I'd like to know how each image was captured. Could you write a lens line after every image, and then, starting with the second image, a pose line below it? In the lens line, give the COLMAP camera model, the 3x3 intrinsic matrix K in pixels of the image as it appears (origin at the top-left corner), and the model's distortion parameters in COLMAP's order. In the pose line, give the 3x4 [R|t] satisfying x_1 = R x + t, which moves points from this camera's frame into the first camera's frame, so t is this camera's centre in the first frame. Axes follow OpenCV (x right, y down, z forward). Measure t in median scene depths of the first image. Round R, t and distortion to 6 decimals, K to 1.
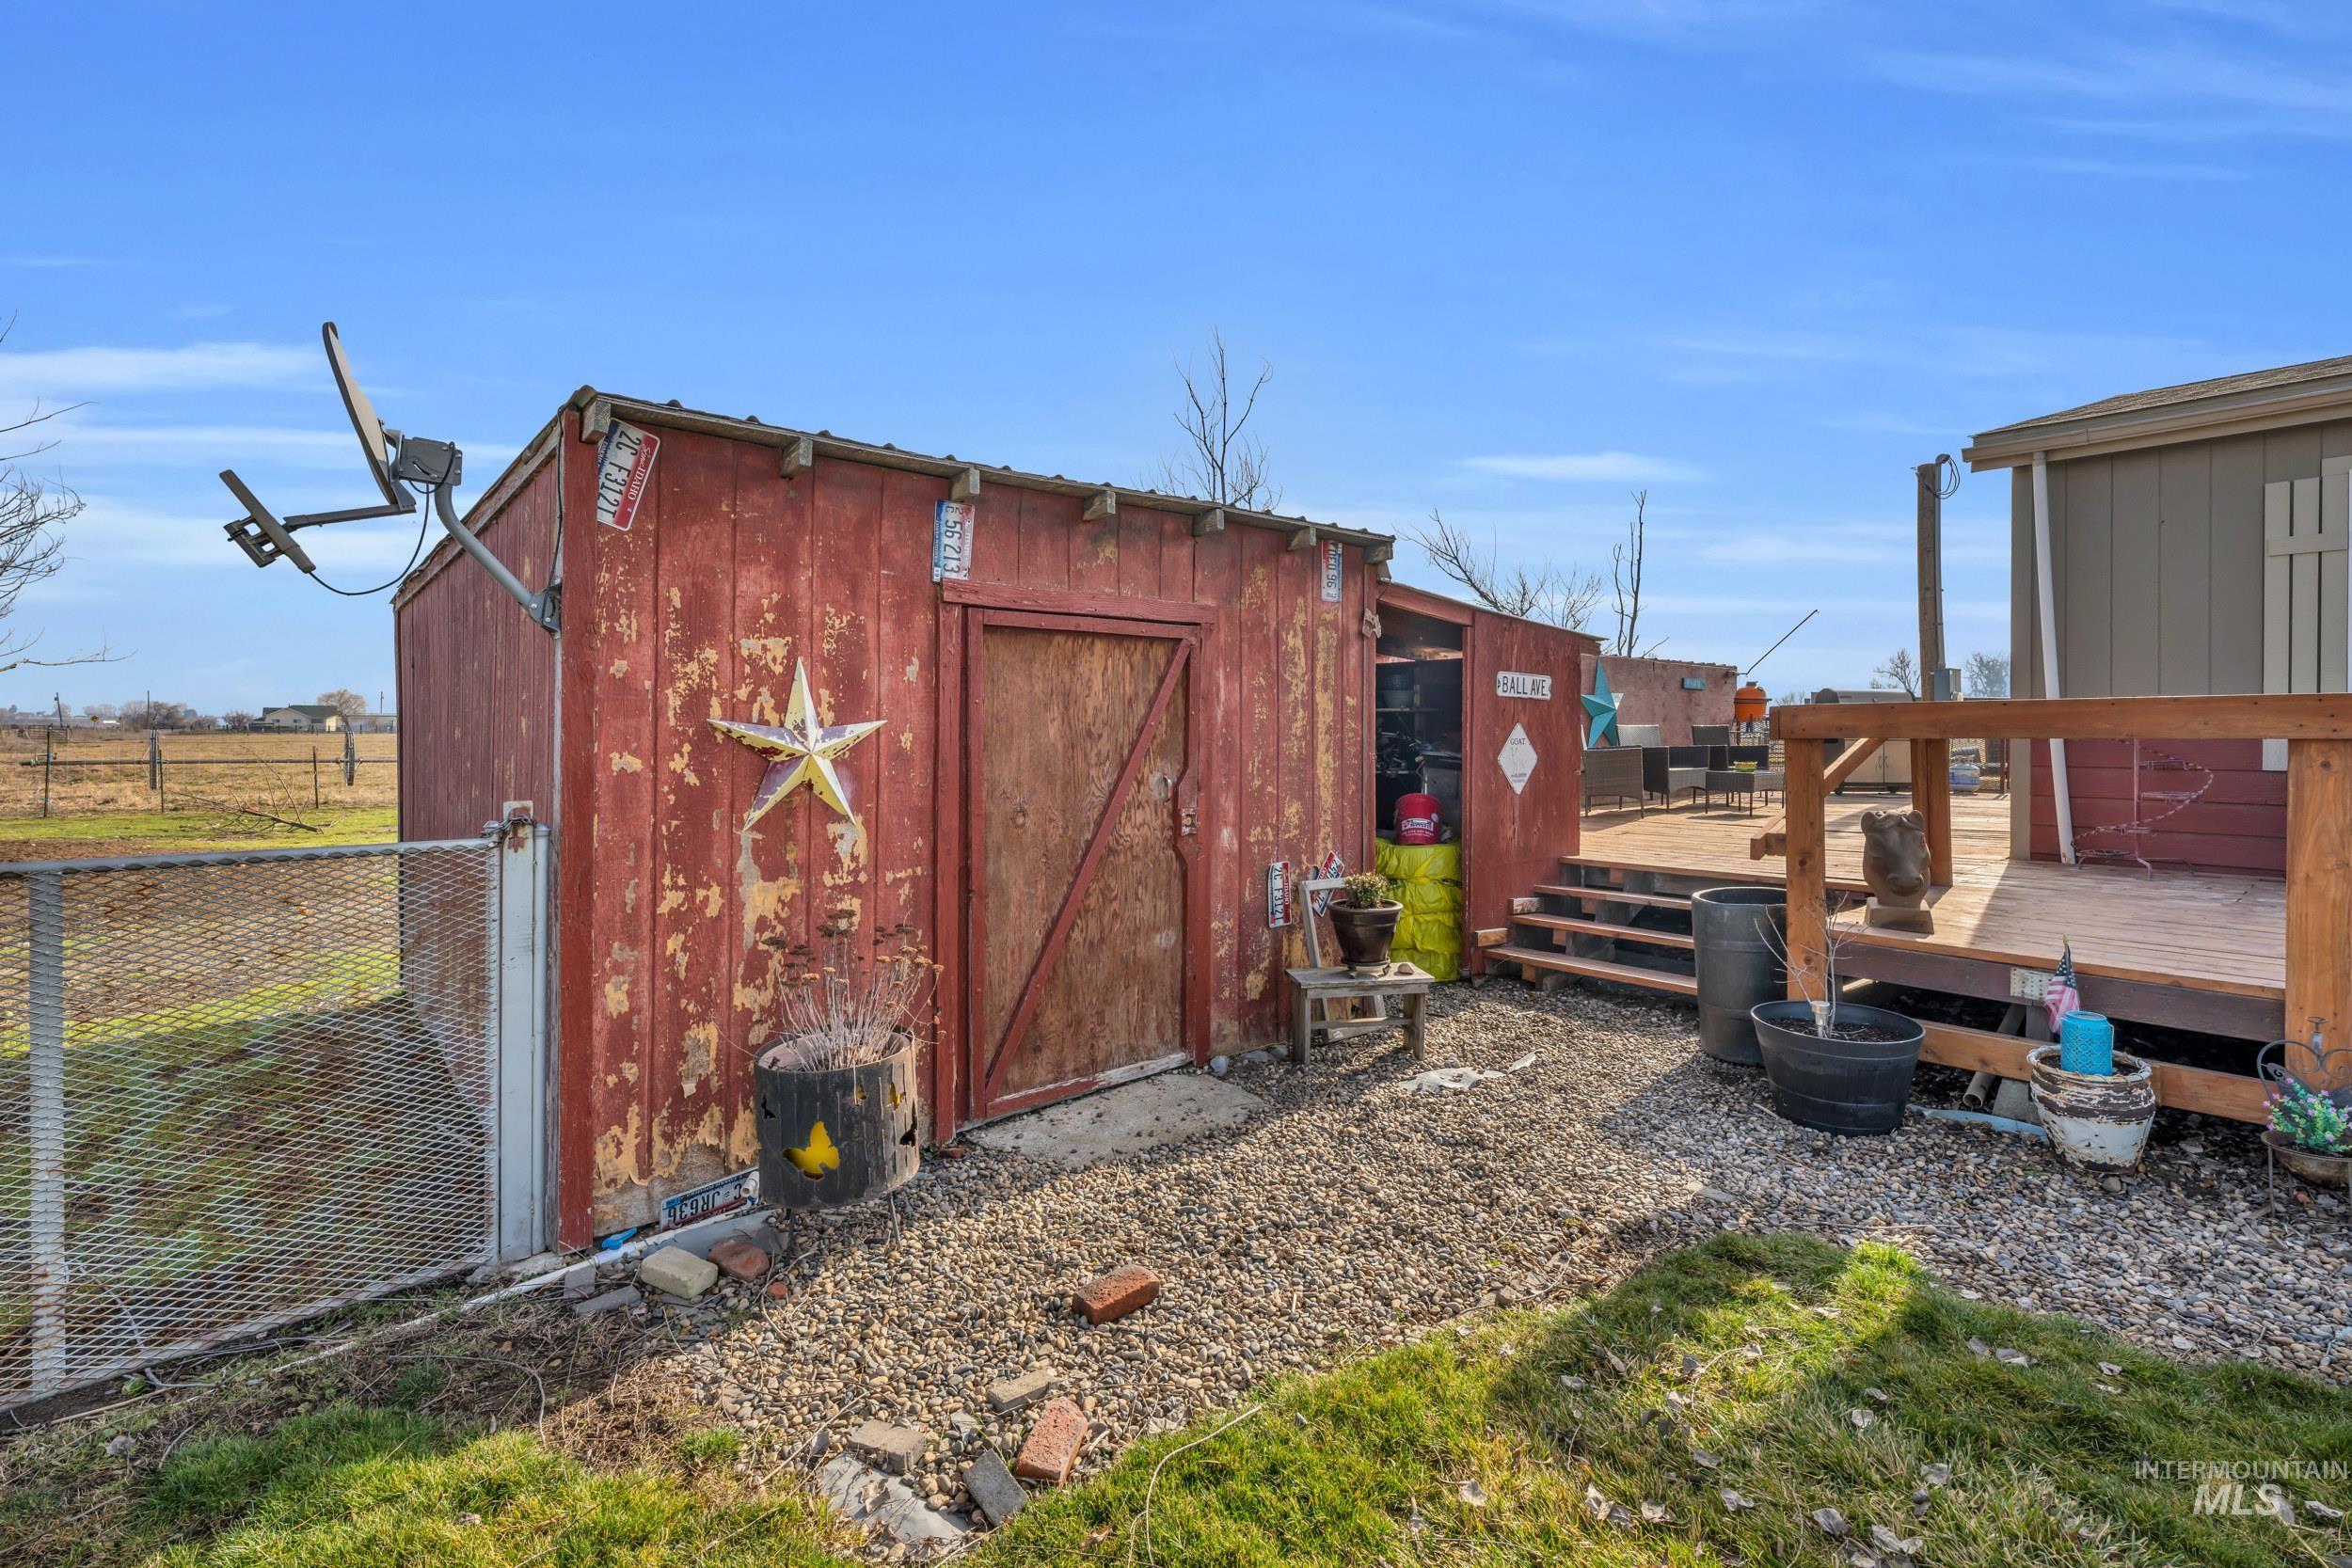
lens RADIAL K [[1081.4, 0, 1171.4], [0, 1081.4, 722.2], [0, 0, 1]] dist [-0.001242, -0.000035]
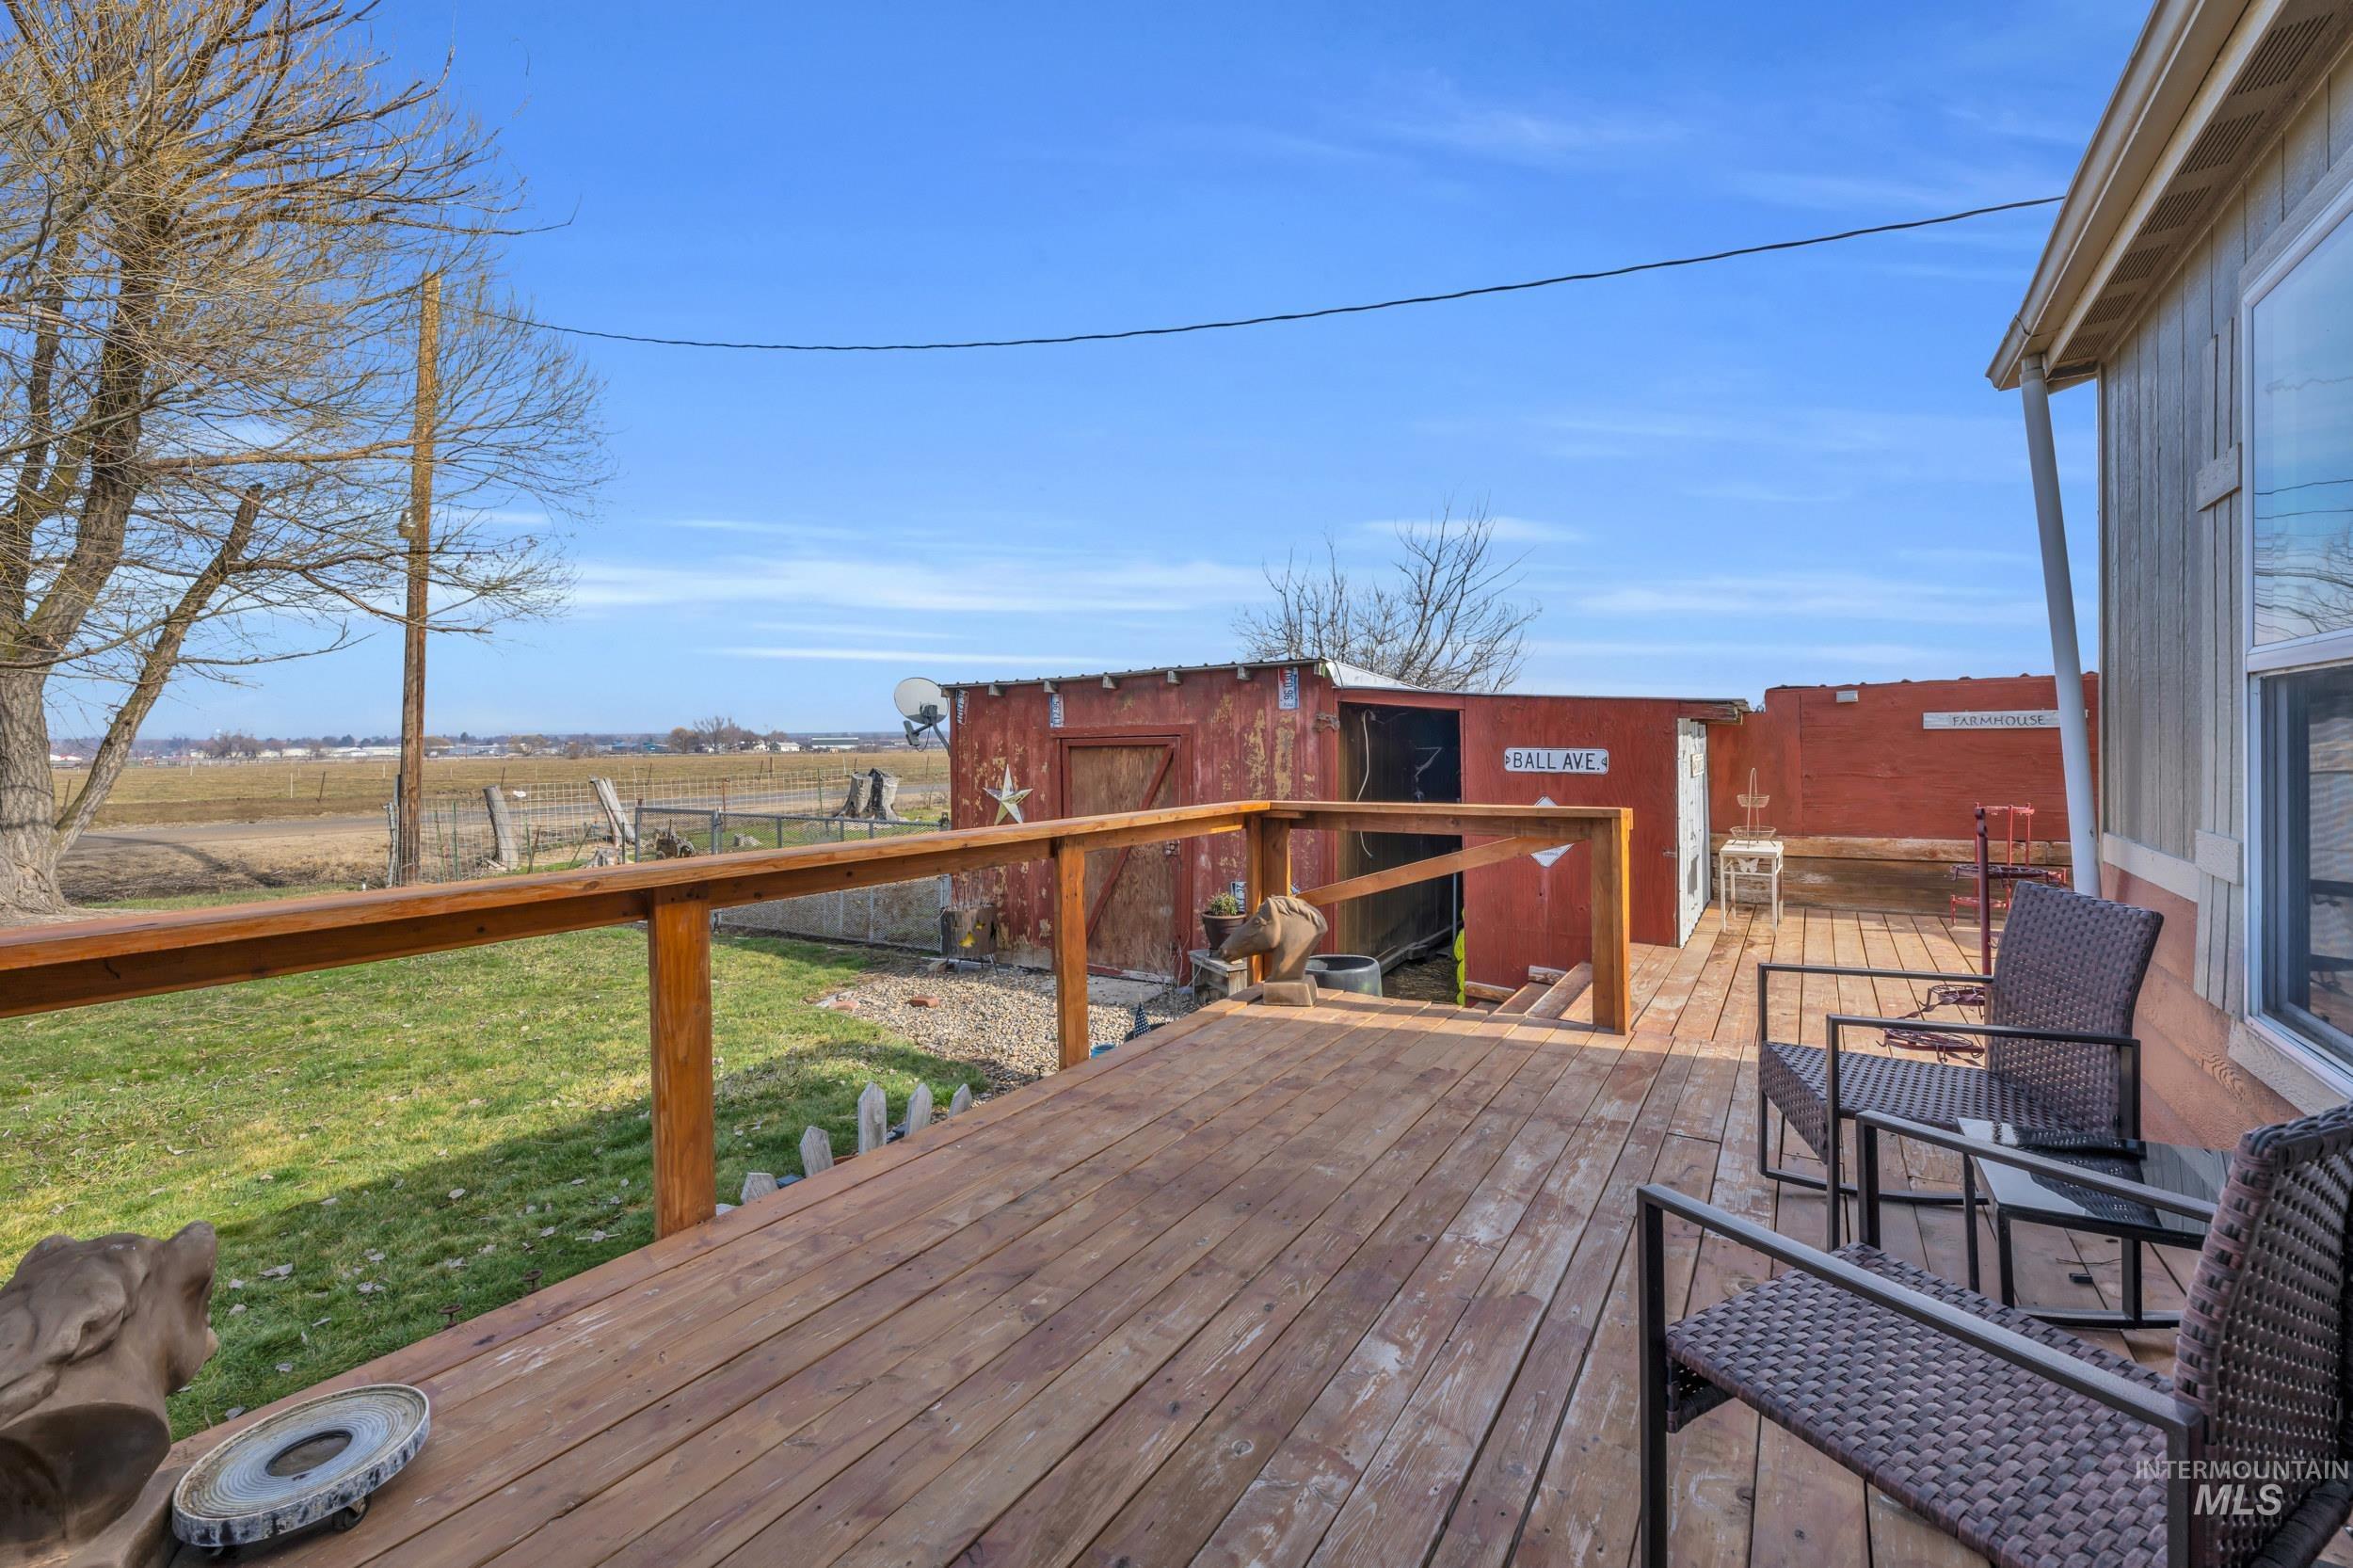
lens RADIAL K [[941.7, 0, 1180.9], [0, 941.7, 774.0], [0, 0, 1]] dist [0.000435, 0.000161]
pose [[0.280338, 0.009781, -0.959852, 1.571707], [0.006117, 0.999910, 0.011976, -0.049085], [0.959882, -0.009229, 0.280253, 0.610808]]
